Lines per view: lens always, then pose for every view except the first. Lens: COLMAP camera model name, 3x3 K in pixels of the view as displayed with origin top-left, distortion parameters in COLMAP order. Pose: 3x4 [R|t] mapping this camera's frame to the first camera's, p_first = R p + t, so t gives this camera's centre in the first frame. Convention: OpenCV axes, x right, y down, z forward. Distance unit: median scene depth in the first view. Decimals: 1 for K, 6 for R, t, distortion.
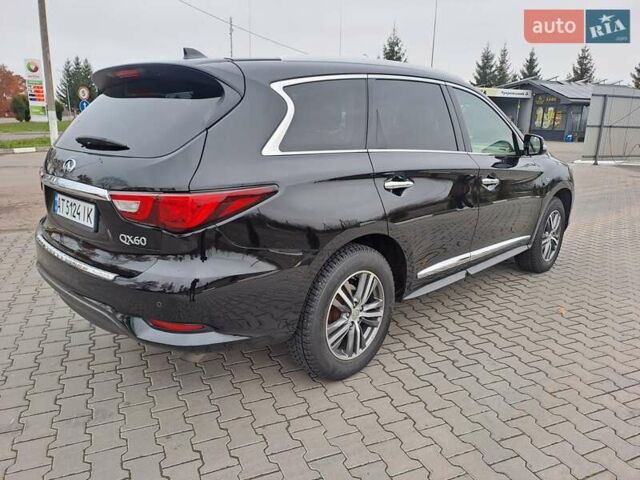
lens RADIAL K [[475.9, 0, 317.1], [0, 475.9, 241.0], [0, 0, 1]] dist [0.071896, -0.063052]
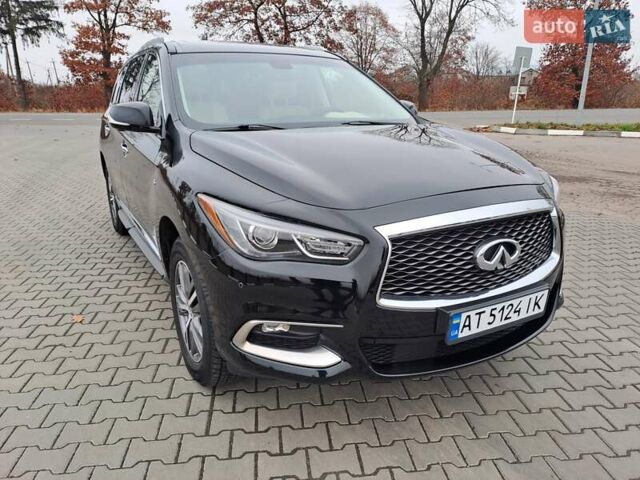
lens RADIAL K [[475.9, 0, 324.8], [0, 475.9, 243.1], [0, 0, 1]] dist [0.071896, -0.063052]
pose [[-0.283960, 0.269923, -0.920059, 1.302573], [-0.237001, 0.910025, 0.340126, -0.411147], [0.929084, 0.314636, -0.194439, 1.770634]]
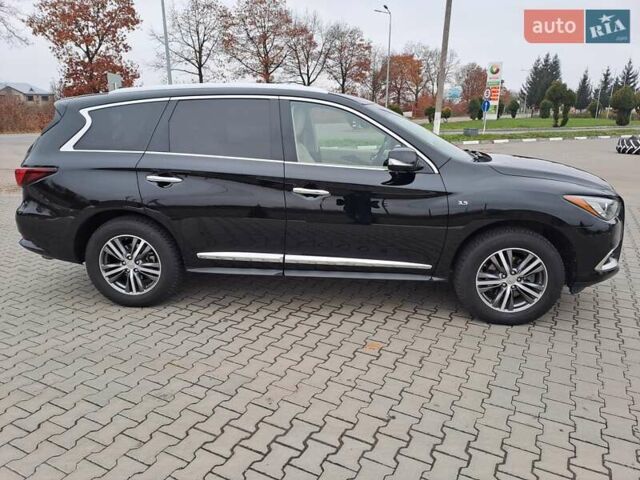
lens RADIAL K [[475.9, 0, 317.1], [0, 475.9, 242.4], [0, 0, 1]] dist [0.071896, -0.063052]
pose [[0.624406, 0.188887, -0.757918, 1.260010], [-0.180695, 0.978930, 0.095104, -0.126716], [0.759912, 0.077569, 0.645381, 0.394795]]
